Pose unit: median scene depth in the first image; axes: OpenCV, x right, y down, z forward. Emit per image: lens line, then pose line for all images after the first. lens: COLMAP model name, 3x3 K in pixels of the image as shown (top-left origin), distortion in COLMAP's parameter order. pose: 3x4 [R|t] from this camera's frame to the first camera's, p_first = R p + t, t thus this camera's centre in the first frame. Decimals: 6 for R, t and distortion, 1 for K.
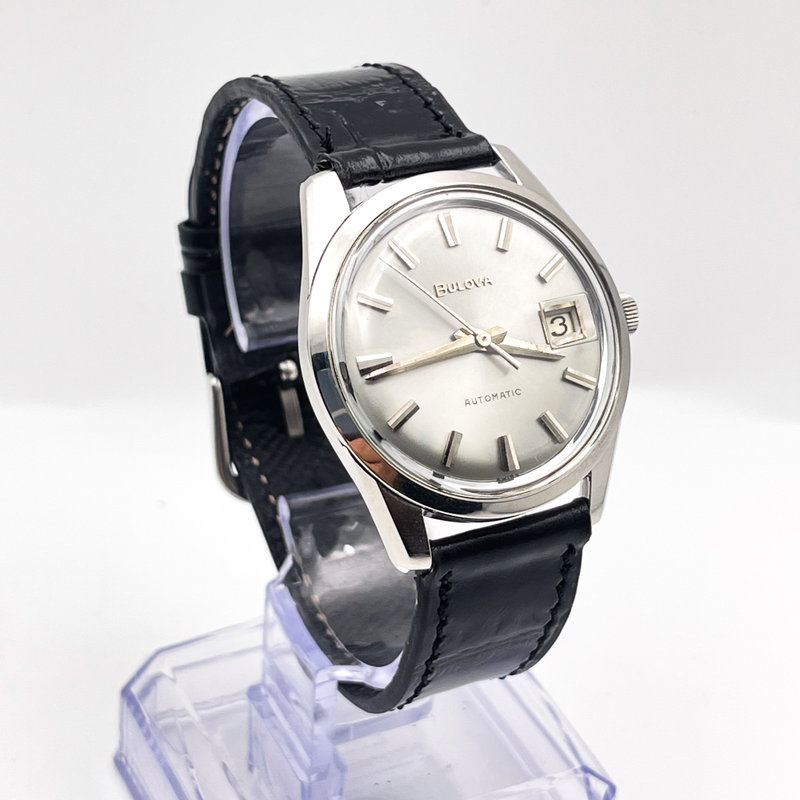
lens RADIAL K [[2033.2, 0, 402.4], [0, 2033.2, 400.5], [0, 0, 1]] dist [0.409677, 0.000000]
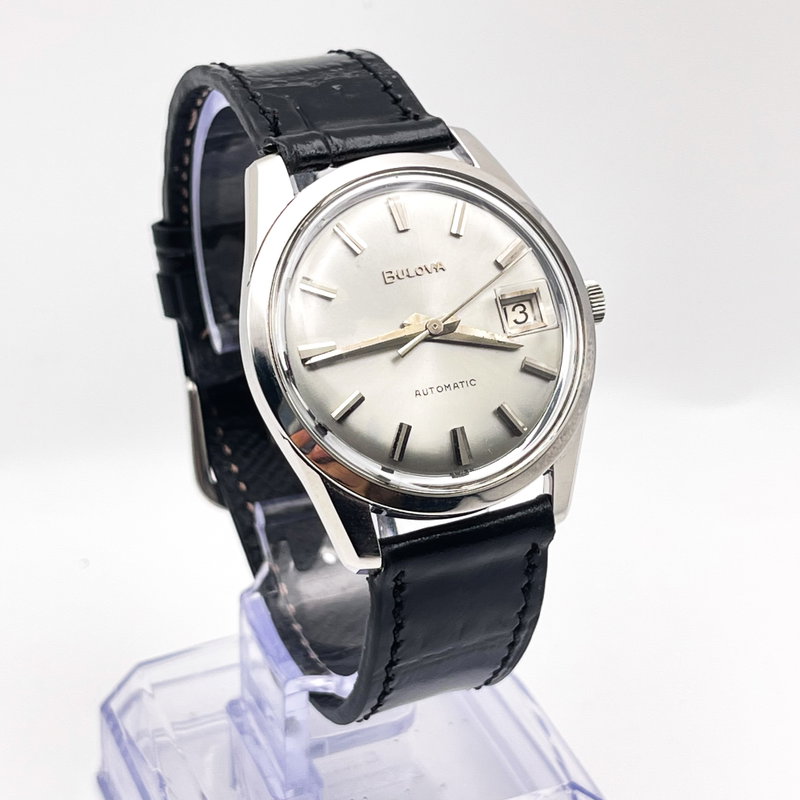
lens RADIAL K [[2033.2, 0, 400.5], [0, 2033.2, 402.8], [0, 0, 1]] dist [0.409677, 0.000000]
pose [[0.998327, -0.010599, -0.056836, 0.072322], [0.009384, 0.999723, -0.021589, 0.024026], [0.057049, 0.021020, 0.998150, 0.043101]]
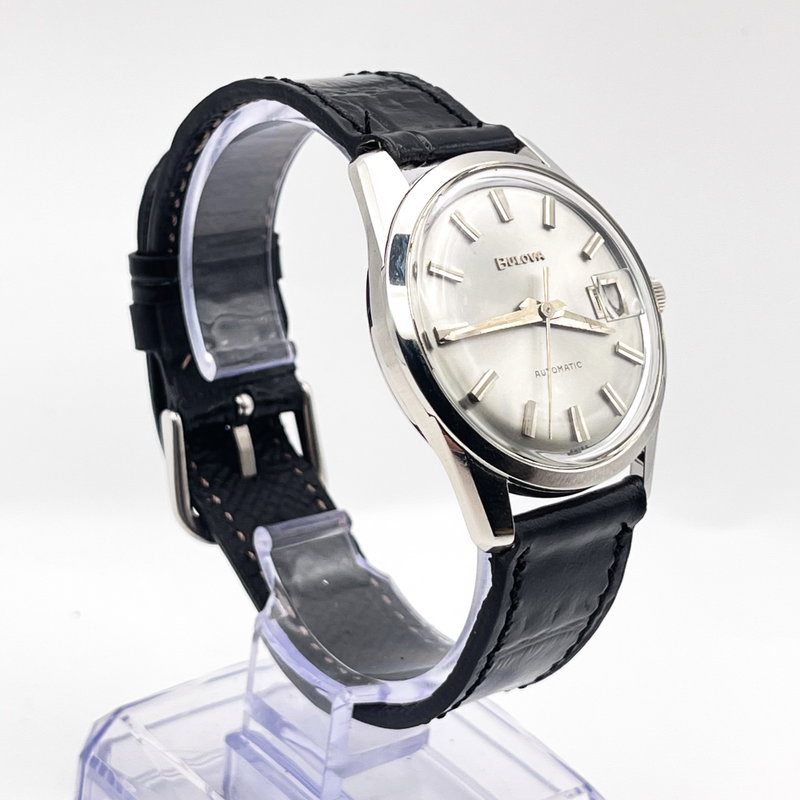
lens RADIAL K [[2033.2, 0, 398.1], [0, 2033.2, 394.9], [0, 0, 1]] dist [0.409677, 0.000000]
pose [[0.973171, -0.036944, 0.227098, -0.239757], [0.062917, 0.992134, -0.108218, 0.105515], [-0.221314, 0.119603, 0.967841, 0.054539]]
